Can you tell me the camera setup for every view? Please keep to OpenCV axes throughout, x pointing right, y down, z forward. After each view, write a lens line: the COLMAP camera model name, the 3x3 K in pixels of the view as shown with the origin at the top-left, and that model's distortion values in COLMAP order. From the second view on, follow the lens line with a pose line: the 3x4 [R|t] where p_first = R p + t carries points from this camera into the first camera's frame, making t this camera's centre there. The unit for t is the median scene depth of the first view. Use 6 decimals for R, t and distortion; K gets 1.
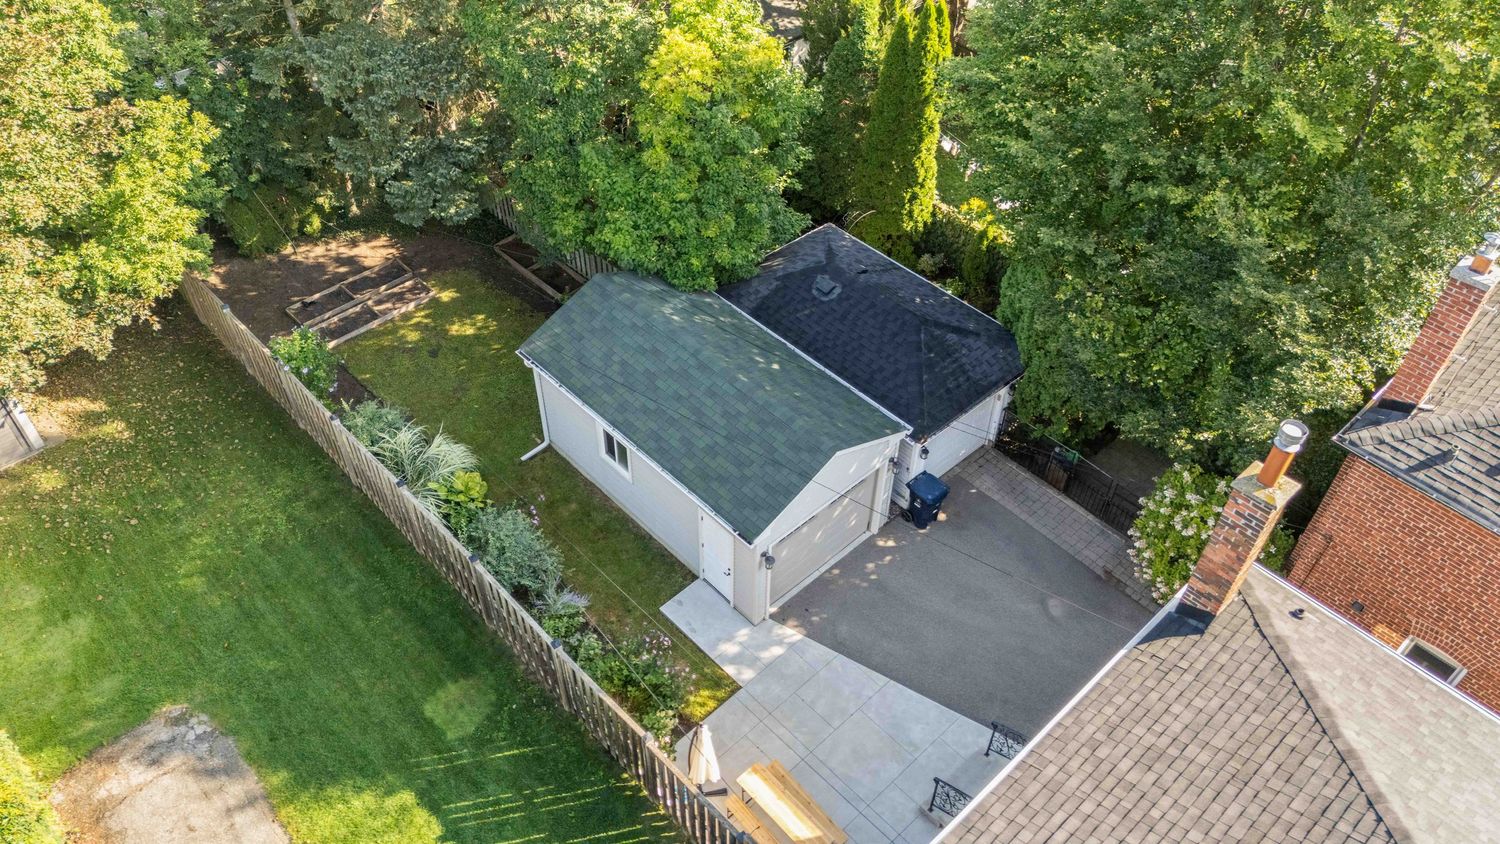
lens RADIAL K [[1097.9, 0, 752.7], [0, 1097.9, 427.6], [0, 0, 1]] dist [0.074430, -0.070301]
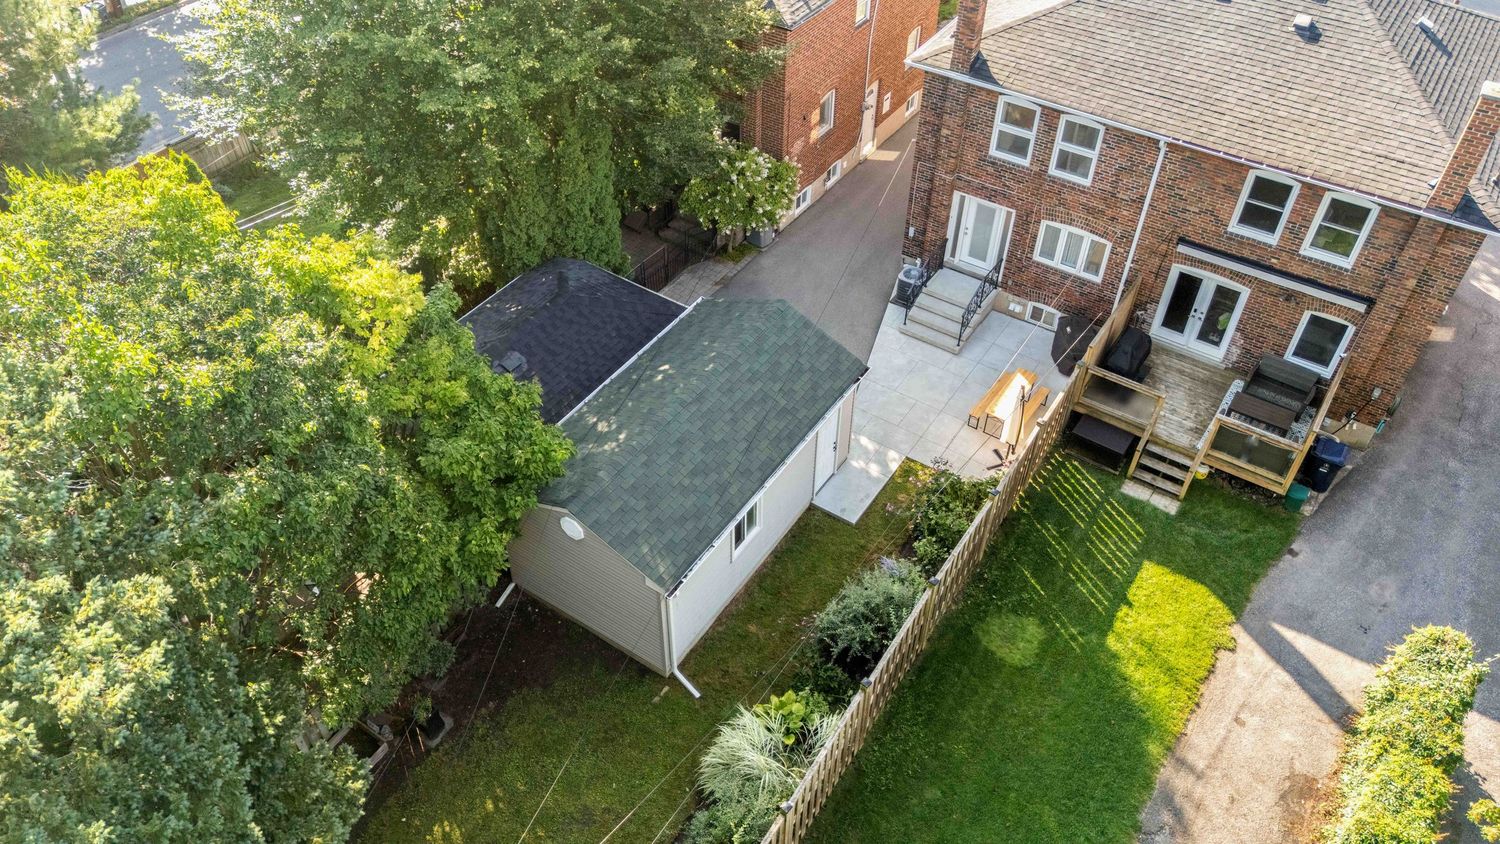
lens RADIAL K [[1097.9, 0, 753.7], [0, 1097.9, 420.7], [0, 0, 1]] dist [0.074430, -0.070301]
pose [[-0.229696, -0.692393, 0.683982, -0.696684], [0.682113, 0.386767, 0.620591, -0.585312], [-0.694235, 0.609100, 0.383451, 0.558365]]
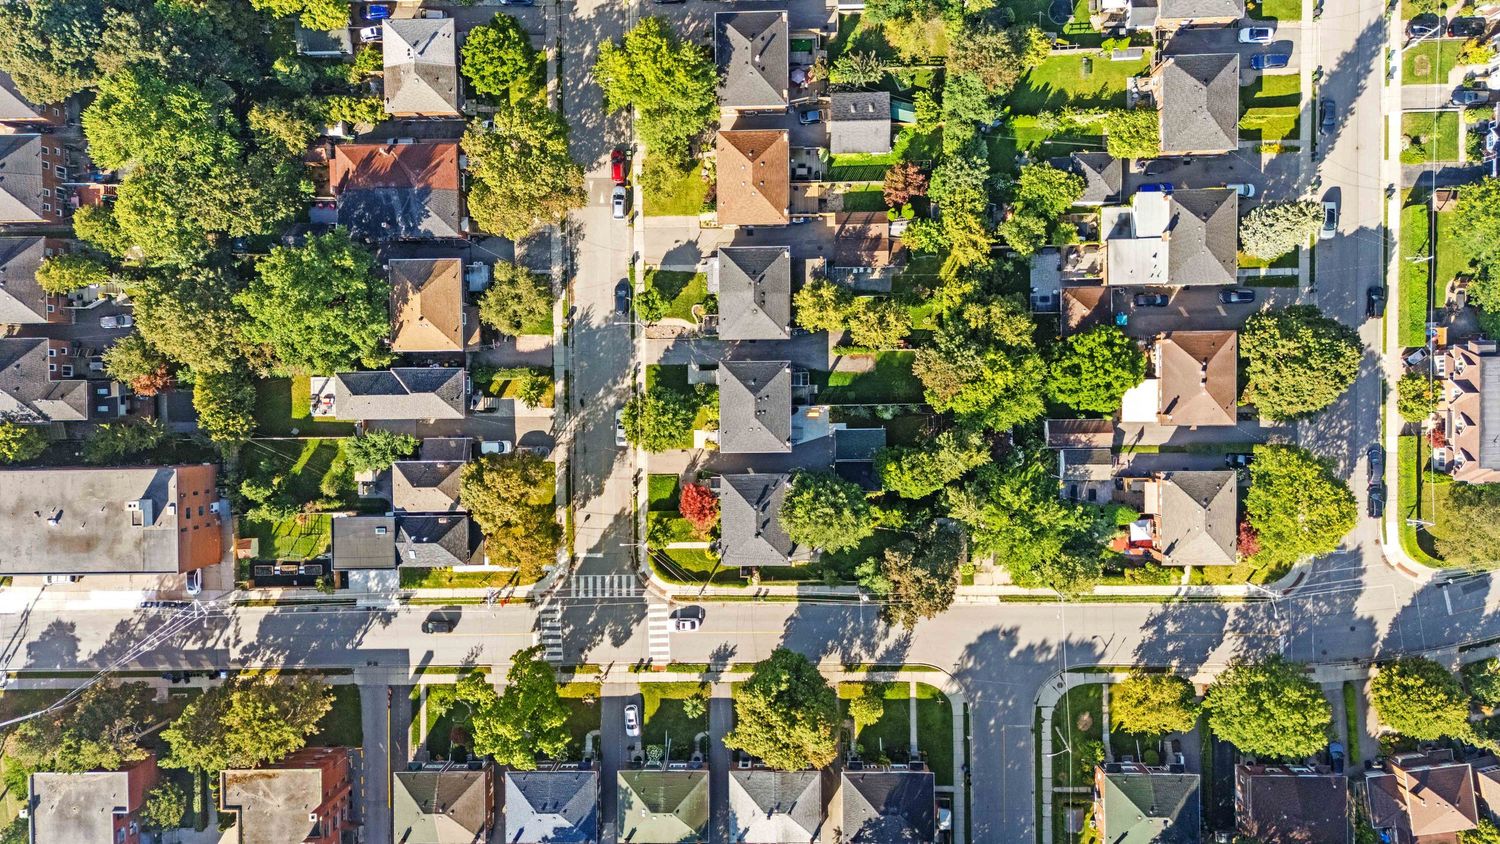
lens RADIAL K [[1097.9, 0, 755.2], [0, 1097.9, 419.2], [0, 0, 1]] dist [0.074430, -0.070301]
pose [[-0.676468, 0.736262, 0.017572, 0.164419], [-0.508151, -0.483887, 0.712486, -4.447399], [0.533079, 0.473044, 0.701467, -4.201108]]
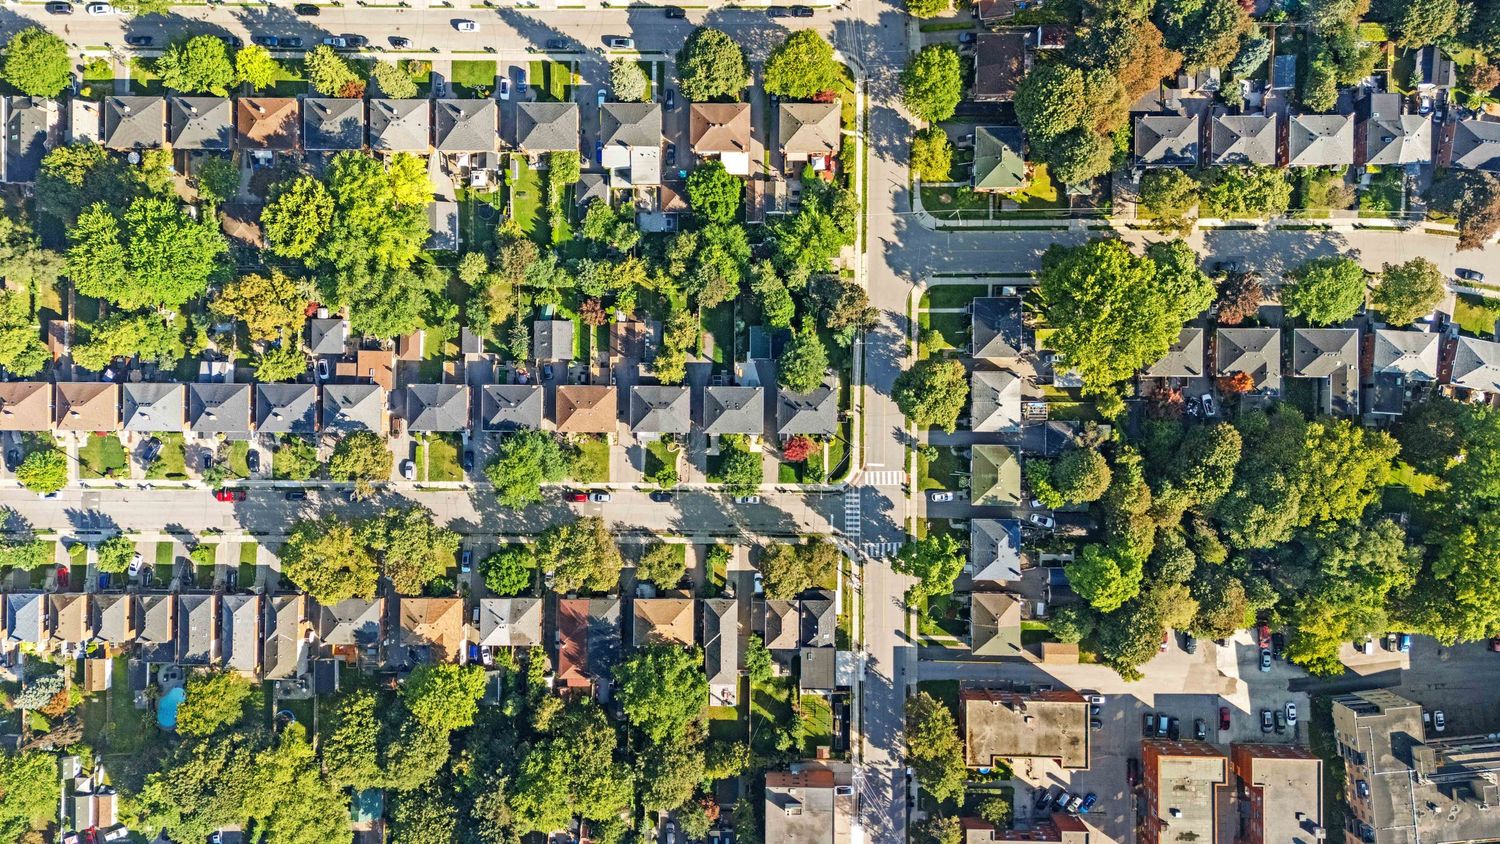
lens RADIAL K [[1067.9, 0, 748.9], [0, 1067.9, 415.3], [0, 0, 1]] dist [0.095790, -0.000557]
pose [[0.723209, 0.688969, -0.047869, 0.840237], [-0.455526, 0.527965, 0.716763, -6.855695], [0.519100, -0.496563, 0.695672, -6.456164]]
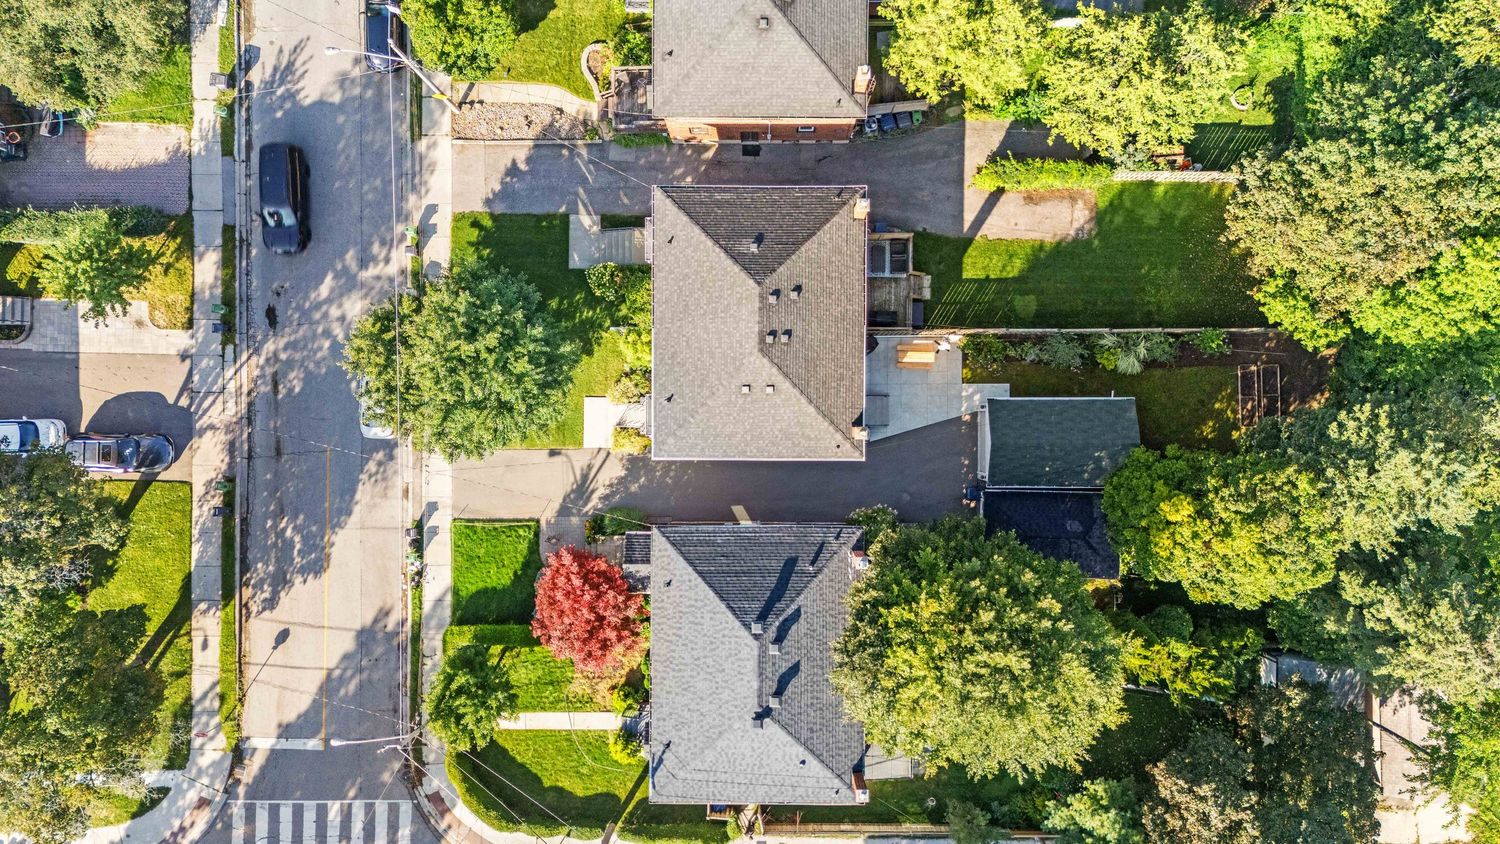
lens RADIAL K [[1097.9, 0, 754.2], [0, 1097.9, 422.4], [0, 0, 1]] dist [0.074430, -0.070301]
pose [[-0.687566, 0.726061, -0.009456, 0.398760], [-0.515533, -0.478946, 0.710519, -1.347575], [0.511351, 0.493403, 0.703615, -1.044681]]
